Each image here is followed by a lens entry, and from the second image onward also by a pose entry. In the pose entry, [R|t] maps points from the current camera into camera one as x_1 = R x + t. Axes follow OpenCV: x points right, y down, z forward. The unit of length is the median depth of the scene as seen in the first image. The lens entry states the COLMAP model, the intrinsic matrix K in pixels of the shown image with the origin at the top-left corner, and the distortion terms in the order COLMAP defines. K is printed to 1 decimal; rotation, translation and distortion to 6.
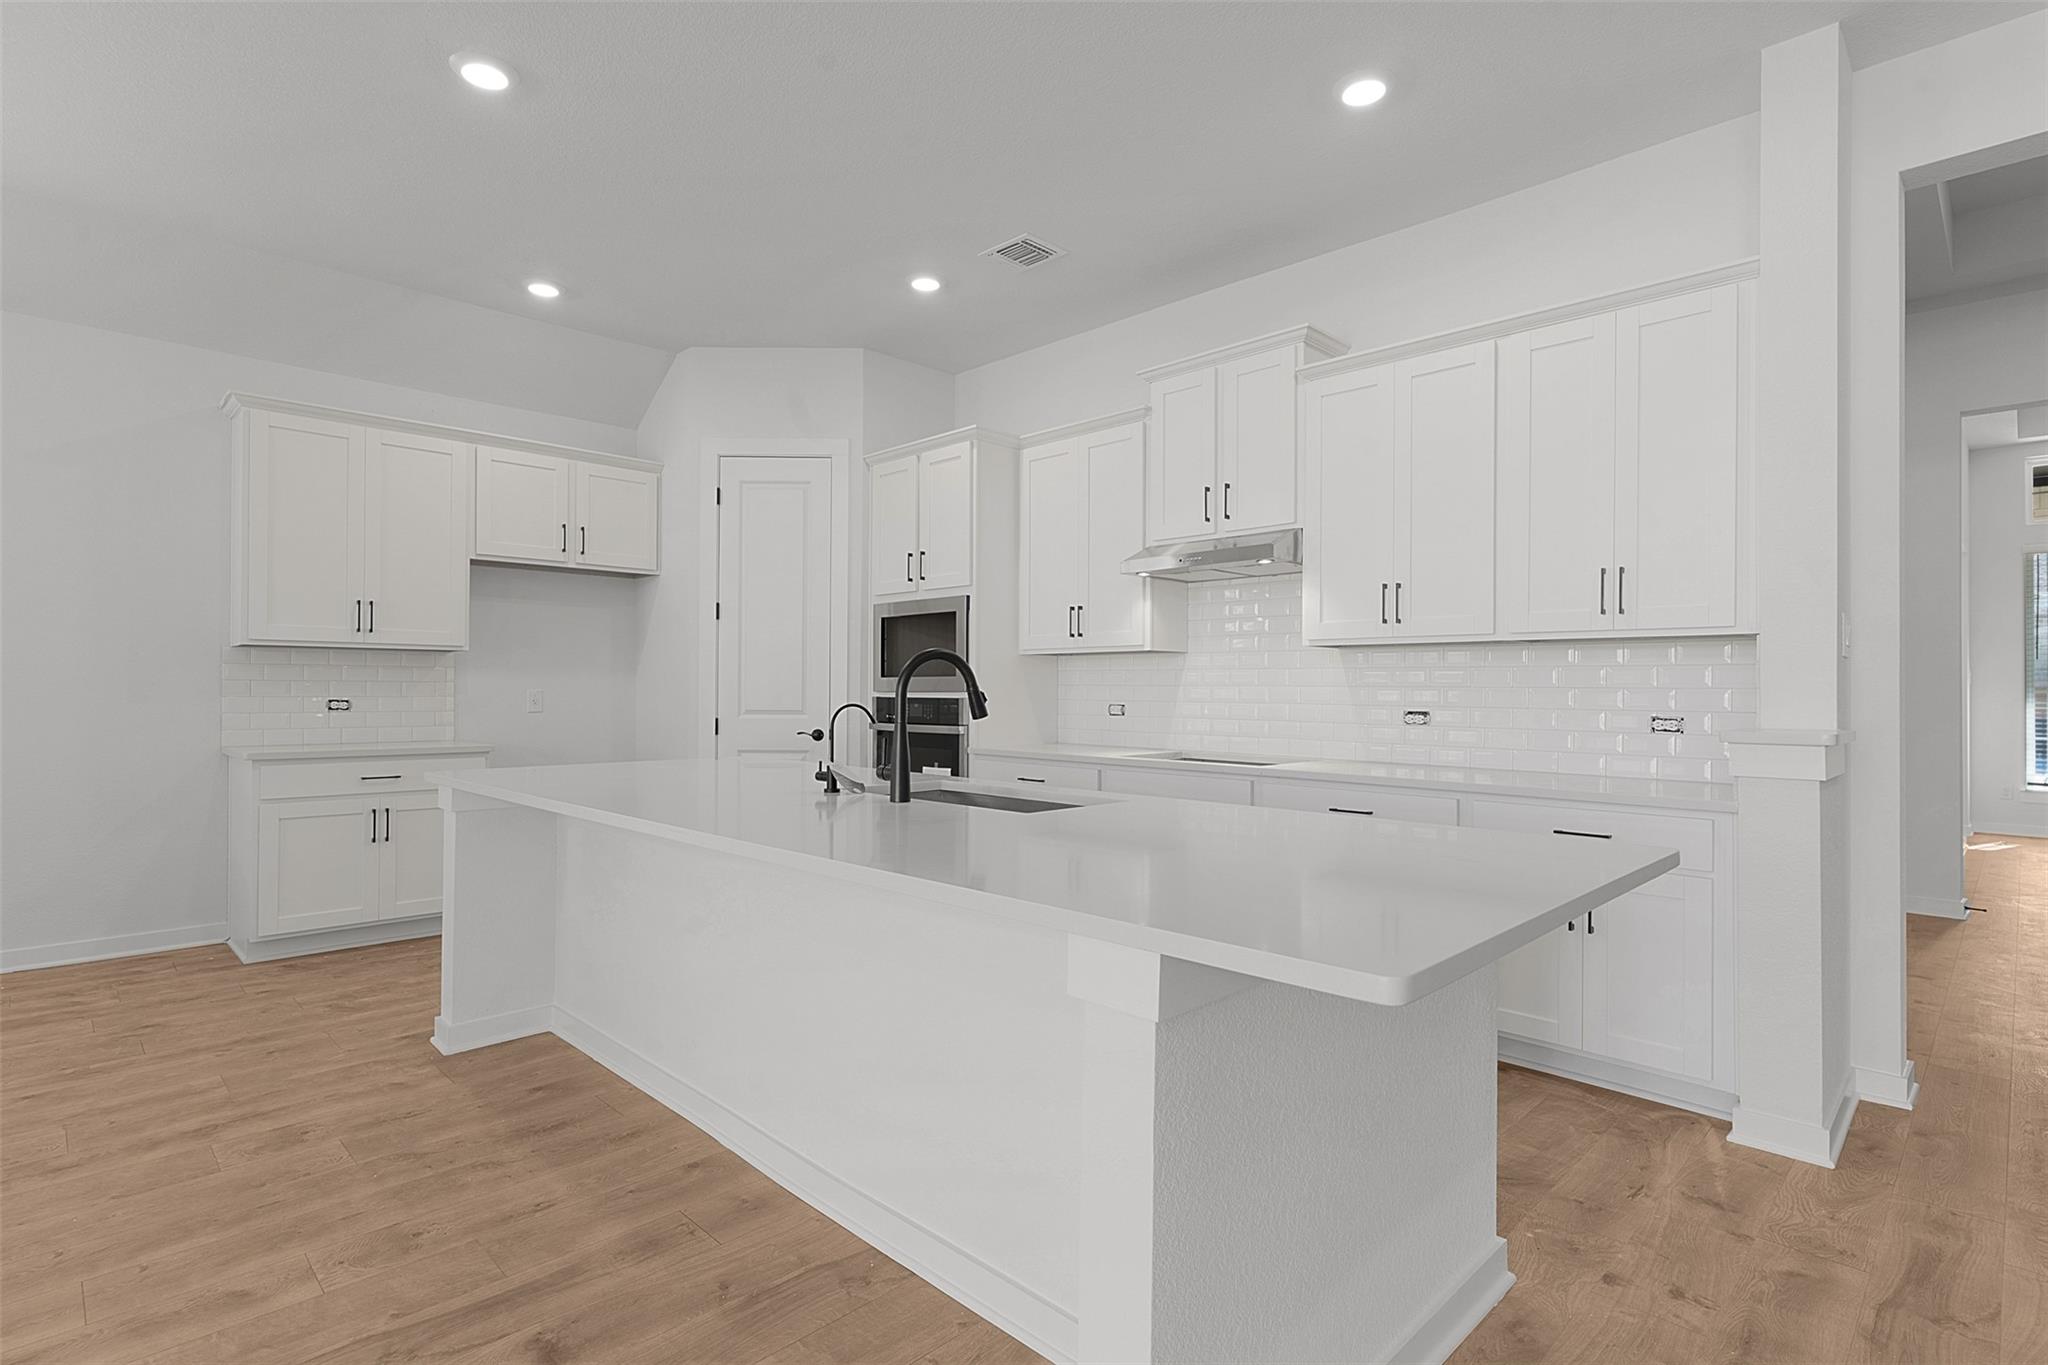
lens RADIAL K [[997.0, 0, 1028.5], [0, 997.0, 686.9], [0, 0, 1]] dist [0.006907, -0.001031]
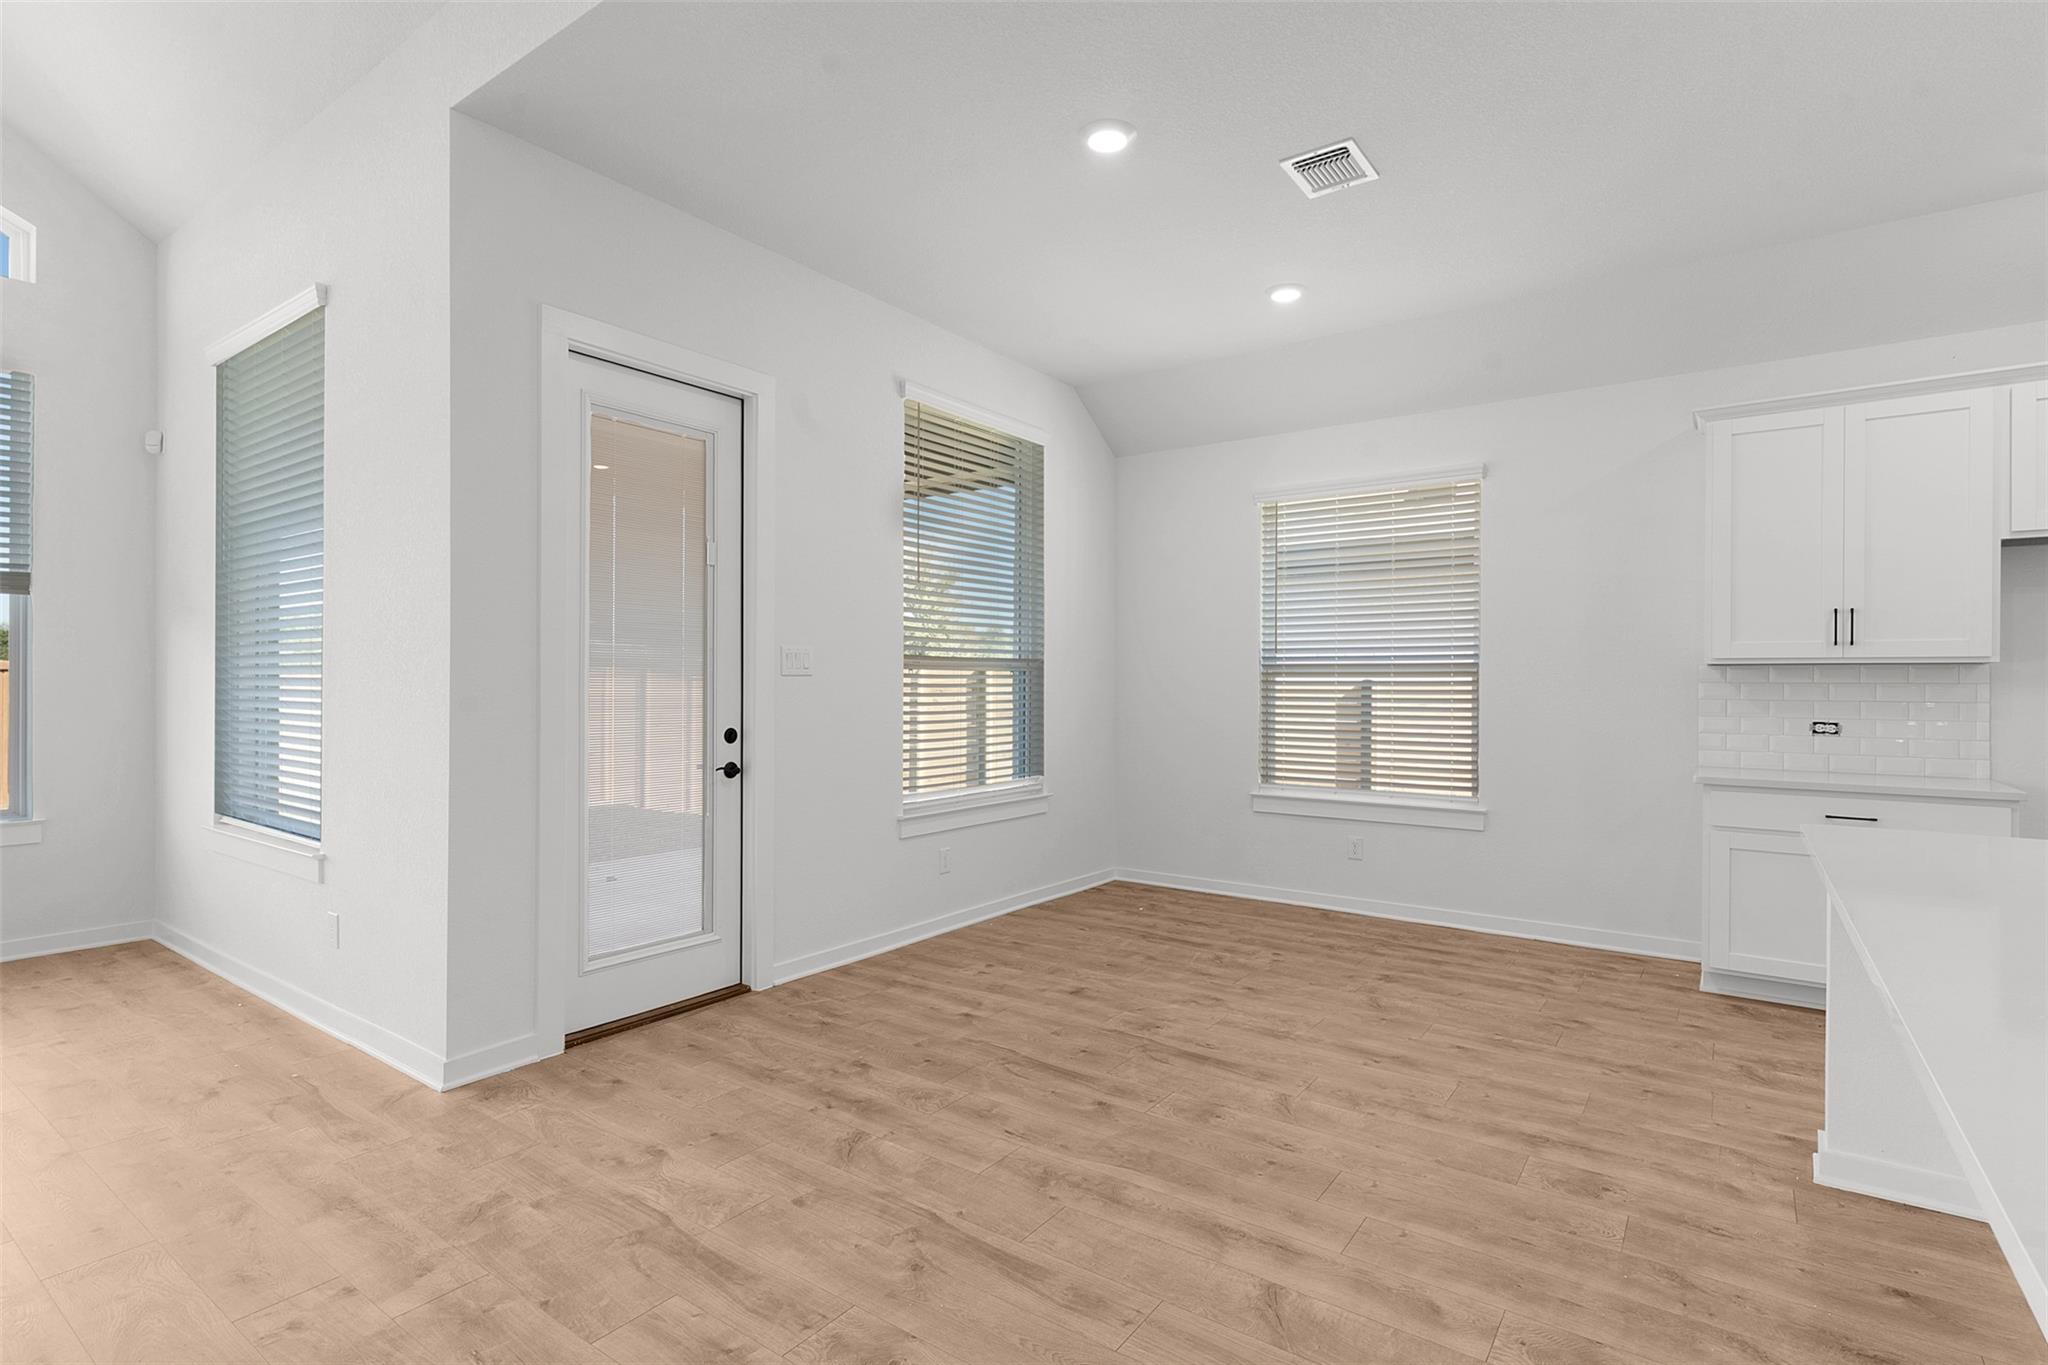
lens RADIAL K [[997.0, 0, 1017.2], [0, 997.0, 680.2], [0, 0, 1]] dist [0.006907, -0.001031]
pose [[0.150887, -0.004663, -0.988540, 0.124011], [-0.000648, 0.999988, -0.004816, -0.031907], [0.988551, 0.001367, 0.150882, 0.267415]]
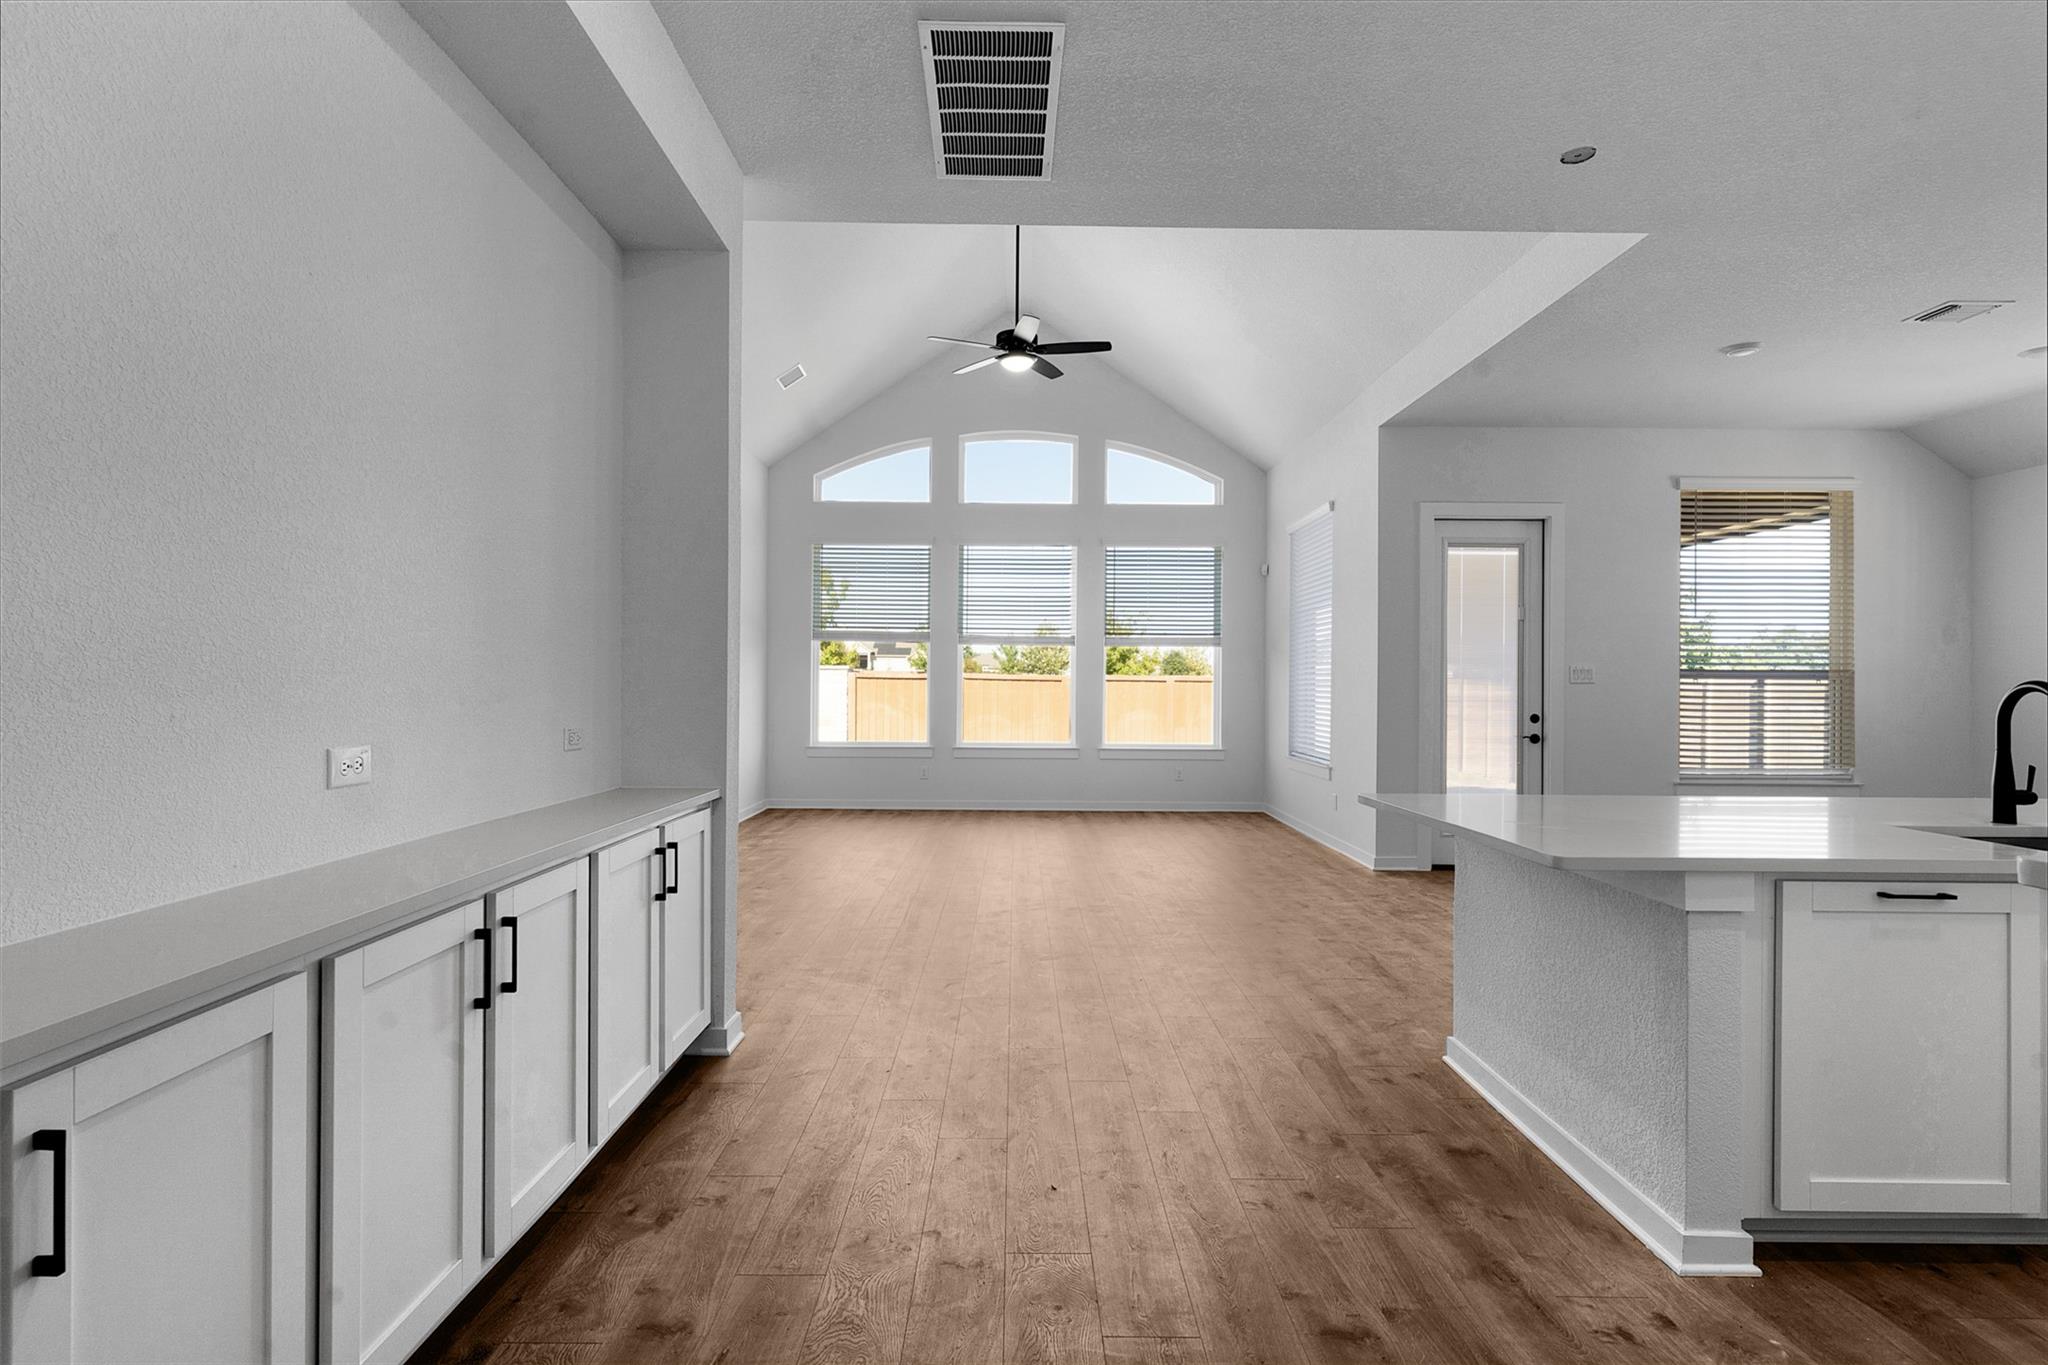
lens RADIAL K [[997.0, 0, 1016.7], [0, 997.0, 681.8], [0, 0, 1]] dist [0.006907, -0.001031]
pose [[-0.705224, -0.011189, -0.708896, 1.253304], [-0.007509, 0.999937, -0.008312, -0.019651], [0.708944, -0.000539, -0.705264, 0.891554]]
